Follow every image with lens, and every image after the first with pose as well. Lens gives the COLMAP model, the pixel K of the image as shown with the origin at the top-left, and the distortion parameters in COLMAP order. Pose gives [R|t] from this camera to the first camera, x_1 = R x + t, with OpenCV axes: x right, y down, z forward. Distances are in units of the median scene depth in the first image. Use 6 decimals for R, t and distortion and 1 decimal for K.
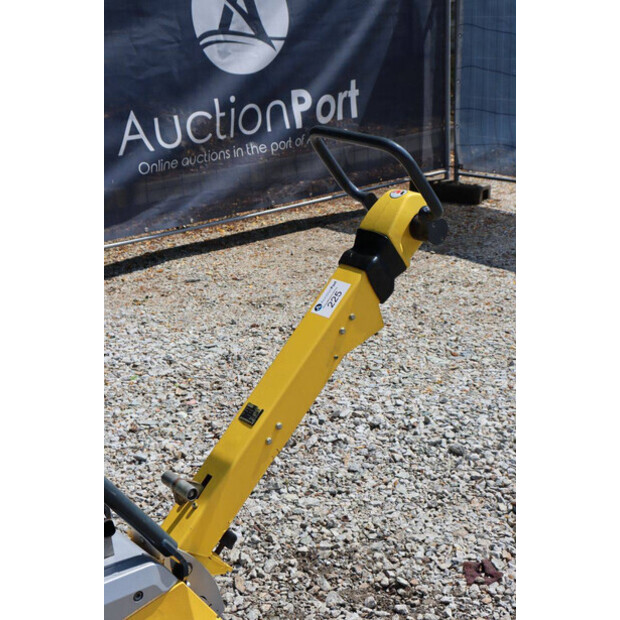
lens RADIAL K [[1152.3, 0, 310.0], [0, 1152.3, 310.0], [0, 0, 1]] dist [0.239653, 0.237596]
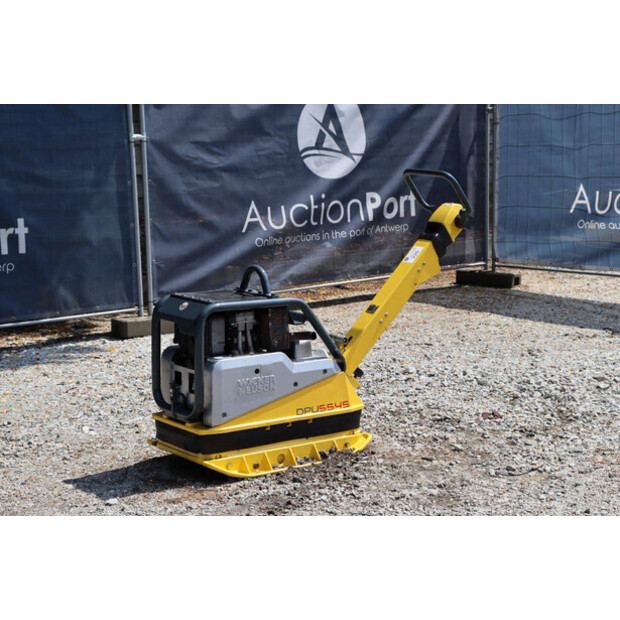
lens RADIAL K [[1373.2, 0, 310.0], [0, 1373.2, 310.0], [0, 0, 1]] dist [0.343099, 0.491616]
pose [[0.999501, 0.022684, -0.021992, -0.047812], [-0.025723, 0.988420, -0.149546, 0.201791], [0.018345, 0.150037, 0.988510, -0.595858]]
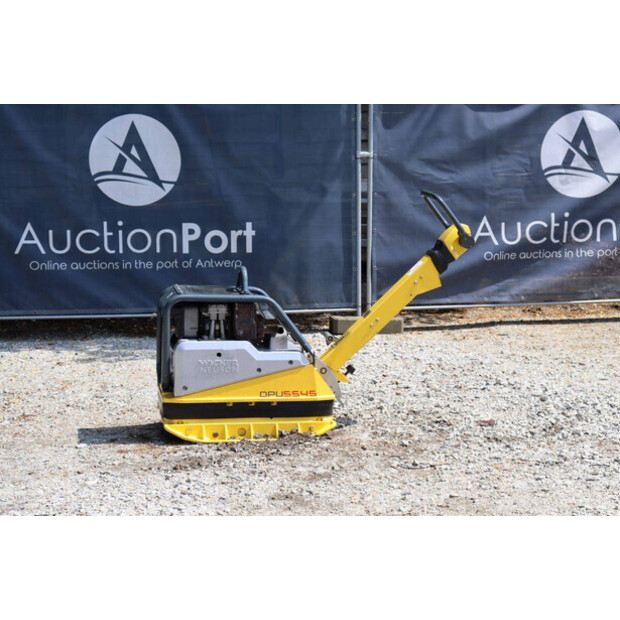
lens RADIAL K [[1449.6, 0, 317.5], [0, 1449.6, 310.8], [0, 0, 1]] dist [0.371734, 0.927797]
pose [[0.882640, 0.099464, -0.459406, 0.514820], [-0.170209, 0.978659, -0.115132, 0.190219], [0.438150, 0.179815, 0.880733, -0.669870]]
